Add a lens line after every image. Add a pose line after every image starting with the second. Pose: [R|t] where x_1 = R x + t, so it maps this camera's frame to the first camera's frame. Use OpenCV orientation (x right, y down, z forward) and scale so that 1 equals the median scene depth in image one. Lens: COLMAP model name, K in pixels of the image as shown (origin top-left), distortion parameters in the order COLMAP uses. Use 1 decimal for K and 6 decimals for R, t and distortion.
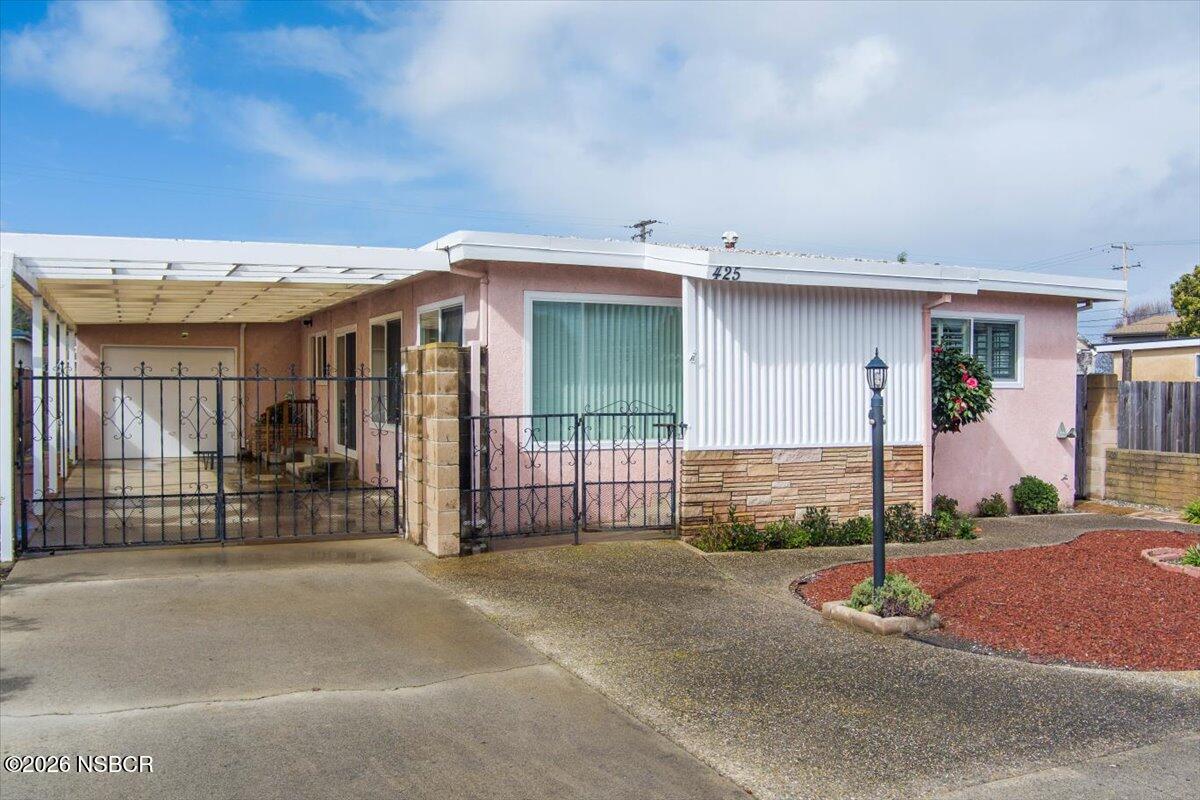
lens RADIAL K [[1007.0, 0, 600.0], [0, 1007.0, 400.0], [0, 0, 1]] dist [-0.066853, 0.003045]
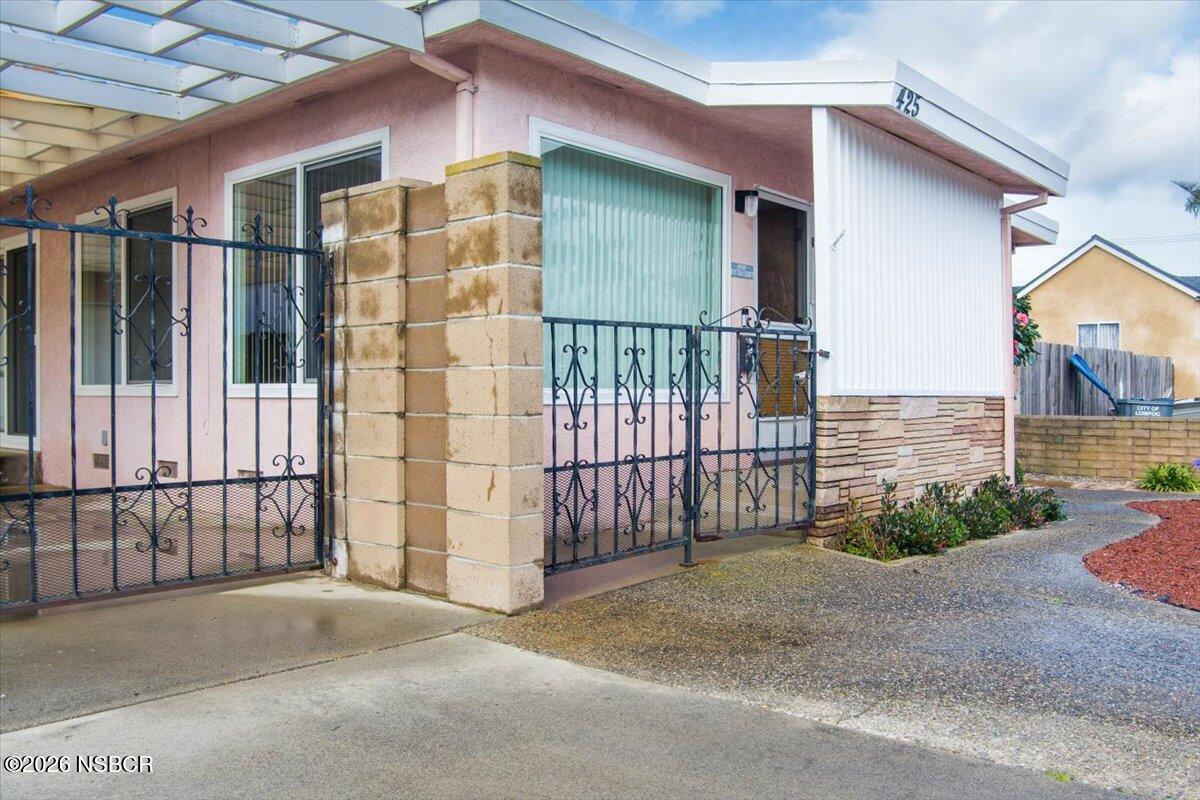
lens RADIAL K [[1007.0, 0, 600.0], [0, 1007.0, 400.0], [0, 0, 1]] dist [-0.066853, 0.003045]
pose [[0.913976, -0.005527, 0.405731, -0.271621], [0.007885, 0.999960, -0.004140, 0.052456], [-0.405692, 0.006983, 0.913983, 0.487595]]
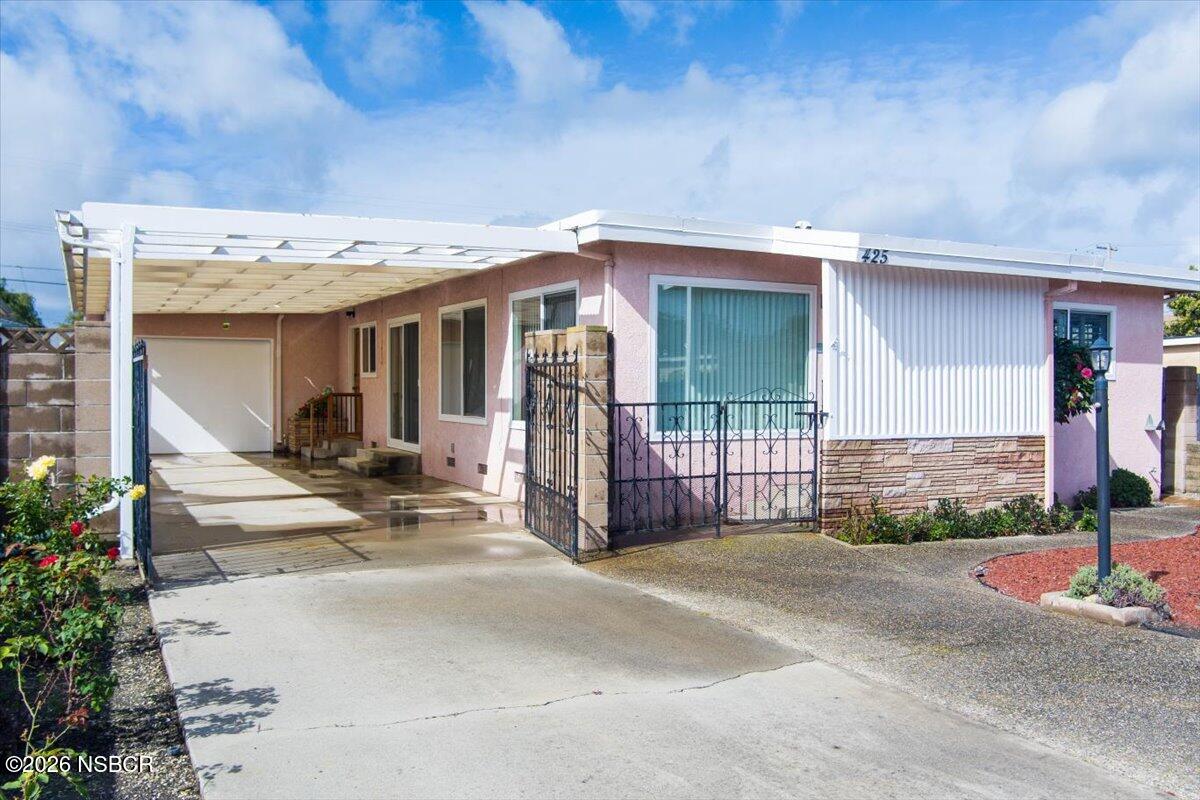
lens RADIAL K [[1007.0, 0, 600.0], [0, 1007.0, 400.0], [0, 0, 1]] dist [-0.066853, 0.003045]
pose [[0.999493, 0.001247, 0.031827, -0.156782], [-0.001248, 0.999999, -0.000012, 0.011652], [-0.031827, -0.000028, 0.999493, 0.043523]]
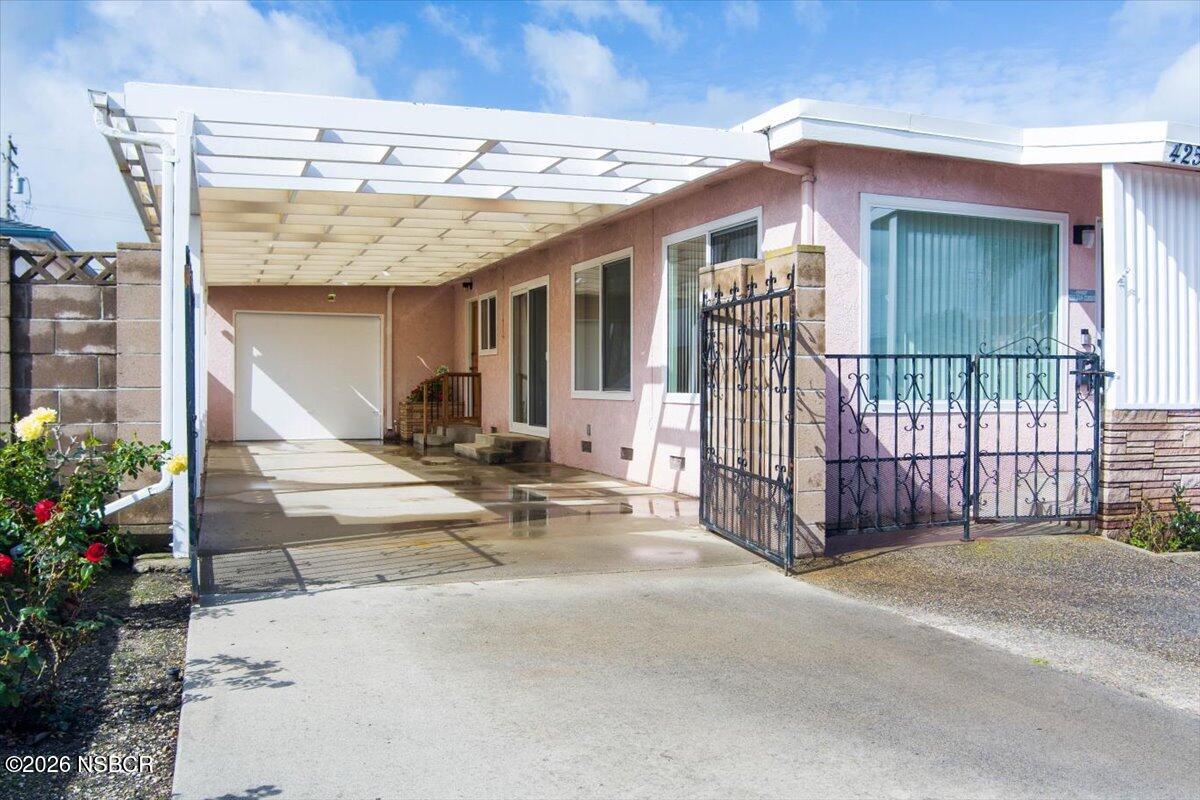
lens RADIAL K [[1007.0, 0, 600.0], [0, 1007.0, 400.0], [0, 0, 1]] dist [-0.066853, 0.003045]
pose [[0.997097, 0.002468, -0.076095, -0.213160], [-0.002473, 0.999997, 0.000037, 0.043071], [0.076095, 0.000151, 0.997101, 0.267230]]
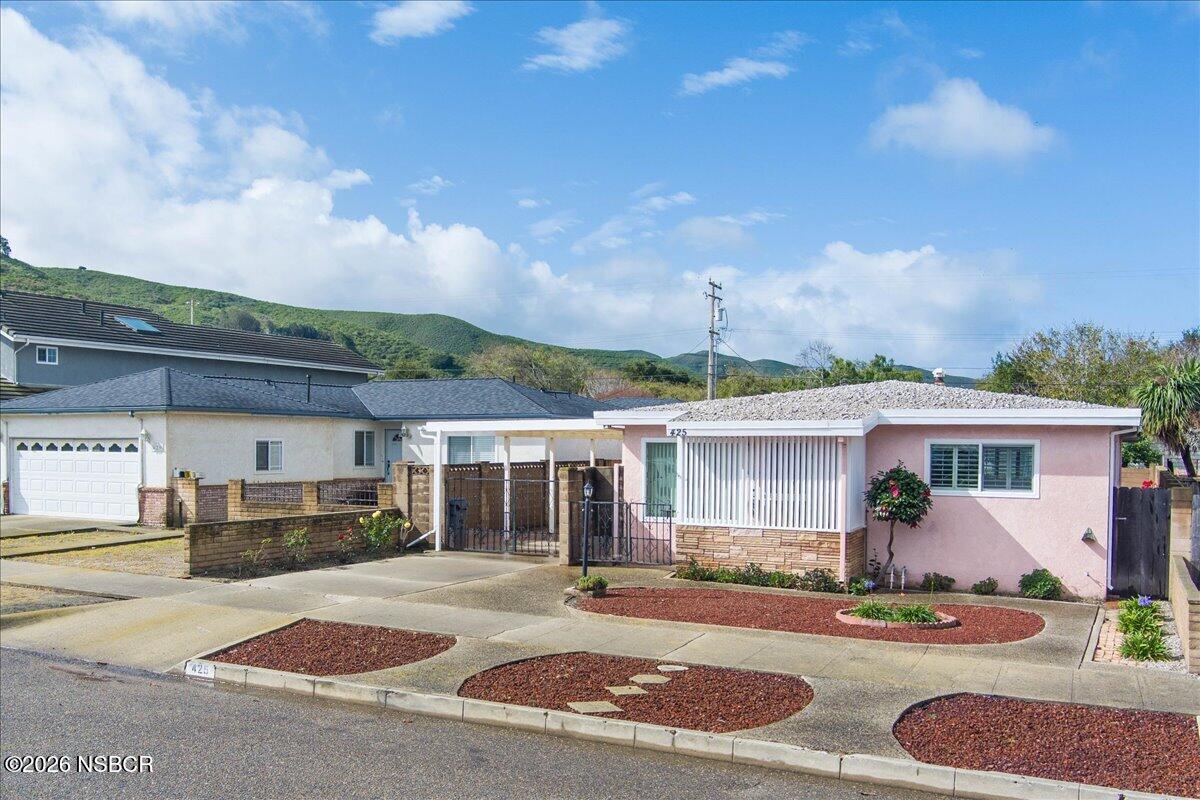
lens RADIAL K [[1205.6, 0, 489.8], [0, 1205.6, 459.2], [0, 0, 1]] dist [-0.067555, 0.001133]
pose [[0.576828, 0.013129, -0.816760, 1.662817], [-0.018702, 0.999821, 0.002863, -0.069786], [0.816652, 0.013623, 0.576970, -0.568868]]
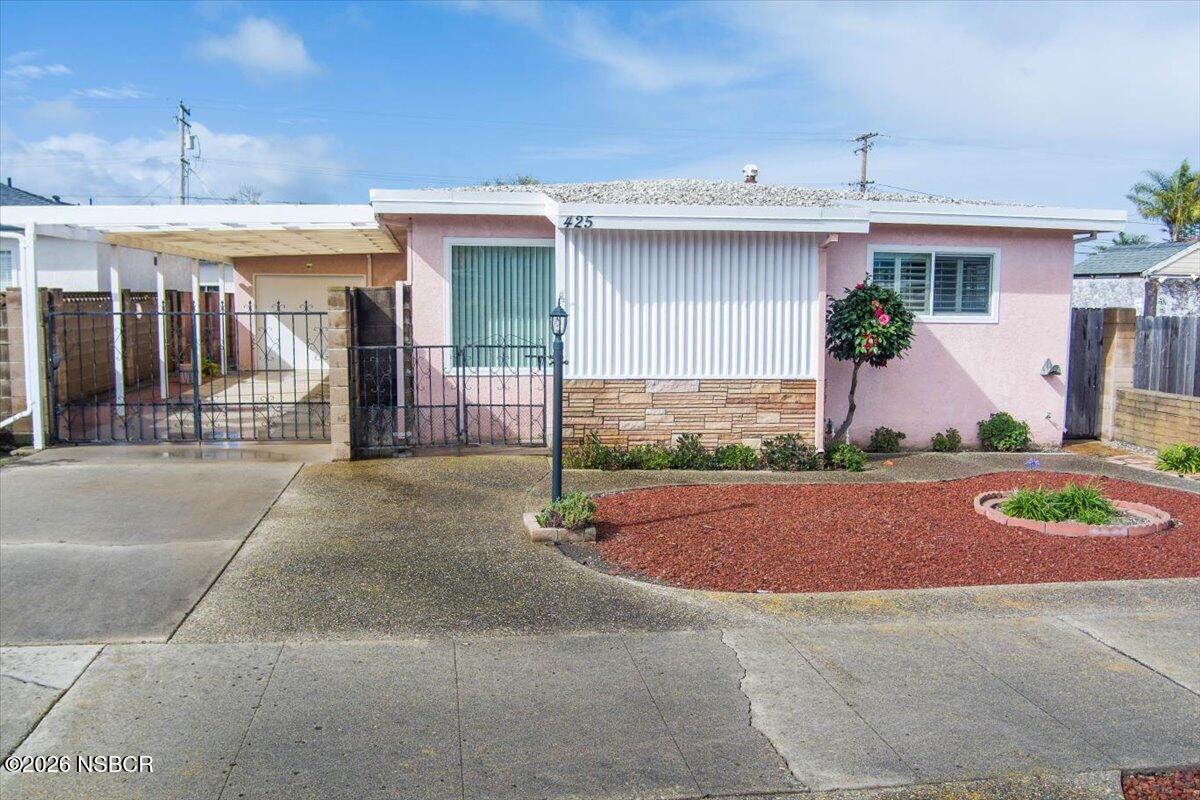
lens RADIAL K [[1007.0, 0, 600.0], [0, 1007.0, 400.0], [0, 0, 1]] dist [-0.066853, 0.003045]
pose [[0.959845, 0.032902, -0.278596, 0.434070], [-0.008934, 0.996180, 0.086871, -0.024357], [0.280390, -0.080894, 0.956472, -0.071712]]
